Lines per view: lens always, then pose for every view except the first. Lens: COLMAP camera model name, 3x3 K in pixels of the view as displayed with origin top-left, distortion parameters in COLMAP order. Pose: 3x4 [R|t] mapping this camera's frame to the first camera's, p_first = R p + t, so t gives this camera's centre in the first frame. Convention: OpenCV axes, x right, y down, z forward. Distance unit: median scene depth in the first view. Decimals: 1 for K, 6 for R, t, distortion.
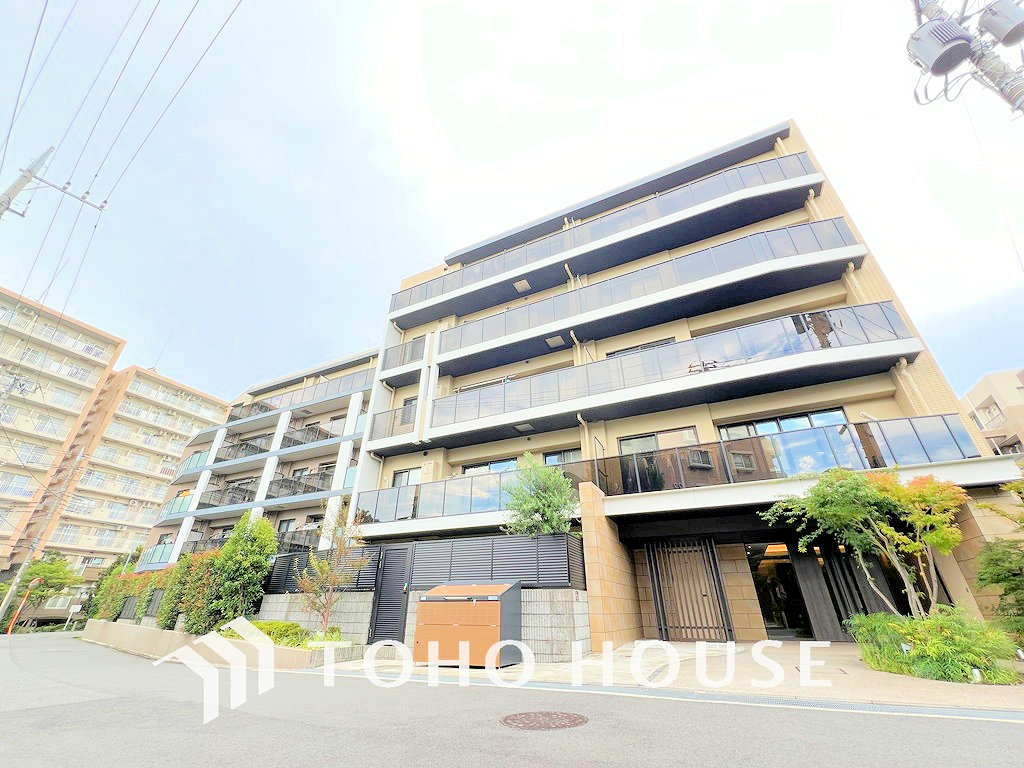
lens RADIAL K [[408.8, 0, 508.0], [0, 408.8, 381.5], [0, 0, 1]] dist [-0.003852, 0.000355]
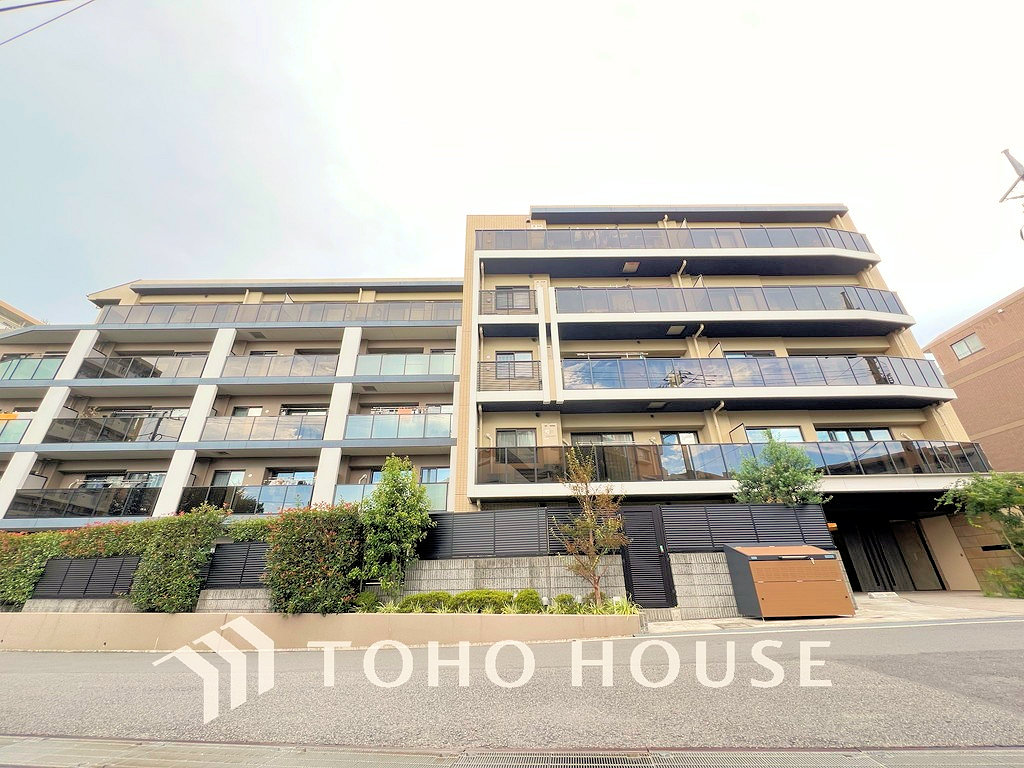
lens RADIAL K [[408.8, 0, 508.5], [0, 408.8, 384.5], [0, 0, 1]] dist [-0.003852, 0.000355]
pose [[0.893749, 0.179260, 0.411191, -0.690957], [-0.199646, 0.979845, 0.006777, 0.121917], [-0.401688, -0.088149, 0.911524, 0.194410]]
